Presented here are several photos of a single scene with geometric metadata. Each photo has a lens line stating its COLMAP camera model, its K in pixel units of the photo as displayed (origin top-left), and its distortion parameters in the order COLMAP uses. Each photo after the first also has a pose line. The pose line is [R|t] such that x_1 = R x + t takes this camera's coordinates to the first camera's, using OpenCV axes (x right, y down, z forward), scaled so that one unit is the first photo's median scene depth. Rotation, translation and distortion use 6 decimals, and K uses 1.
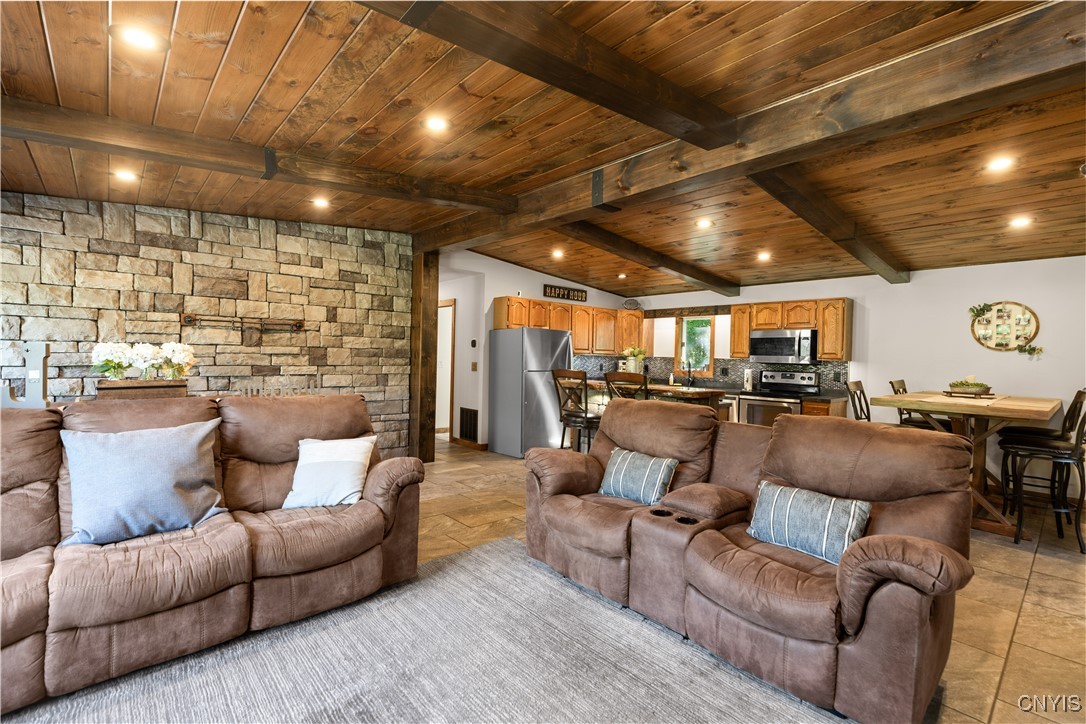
lens RADIAL K [[491.9, 0, 537.9], [0, 491.9, 359.4], [0, 0, 1]] dist [0.002982, 0.001612]
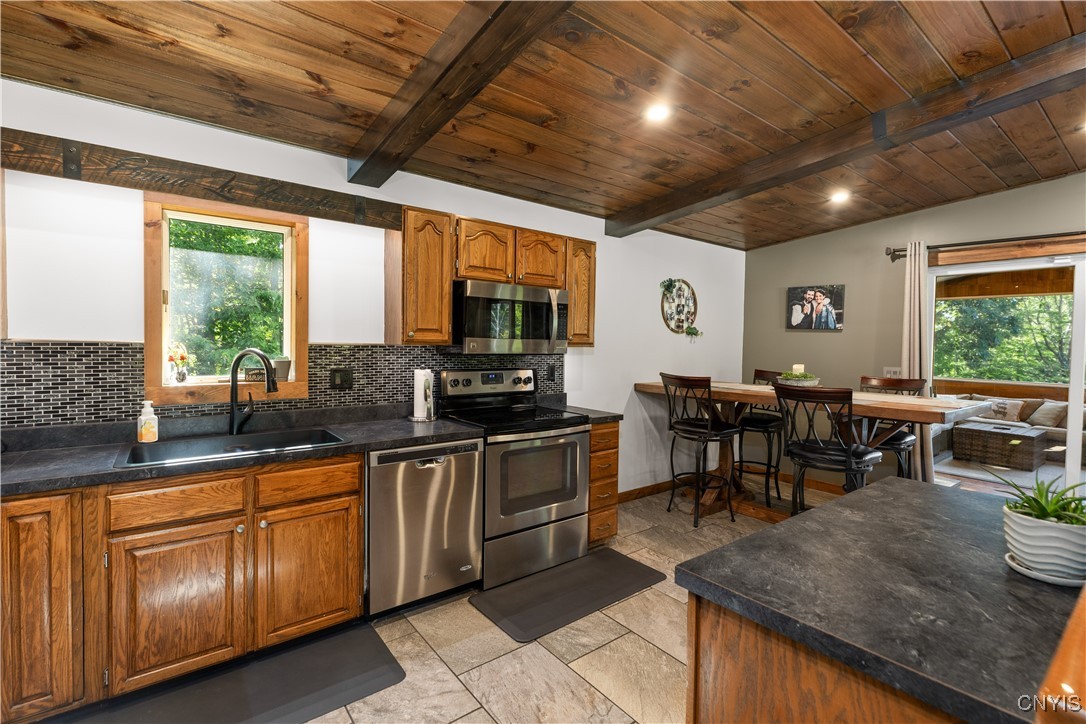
lens RADIAL K [[491.9, 0, 543.0], [0, 491.9, 362.4], [0, 0, 1]] dist [0.002982, 0.001612]
pose [[0.068540, -0.063317, 0.995637, 0.013928], [-0.005931, 0.997940, 0.063872, -0.018166], [-0.997631, -0.010283, 0.068023, 1.121871]]
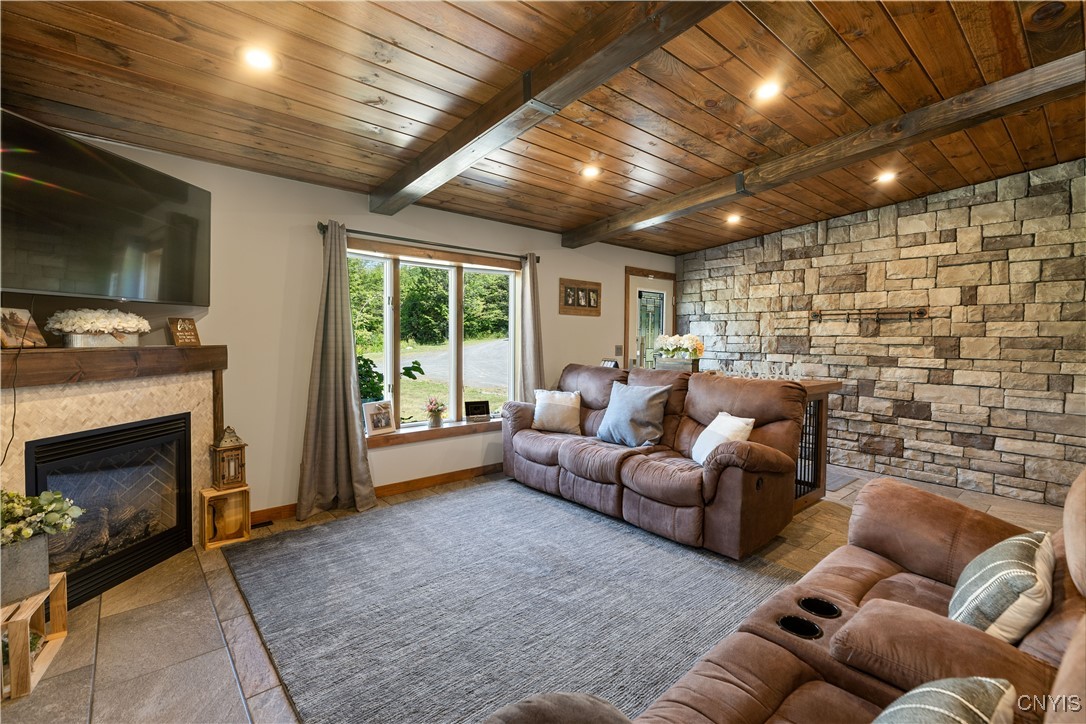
lens RADIAL K [[491.9, 0, 552.6], [0, 491.9, 357.3], [0, 0, 1]] dist [0.002982, 0.001612]
pose [[-0.000998, 0.019098, -0.999817, 0.396821], [-0.019918, 0.999619, 0.019114, 0.007975], [0.999801, 0.019933, -0.000617, 0.319525]]
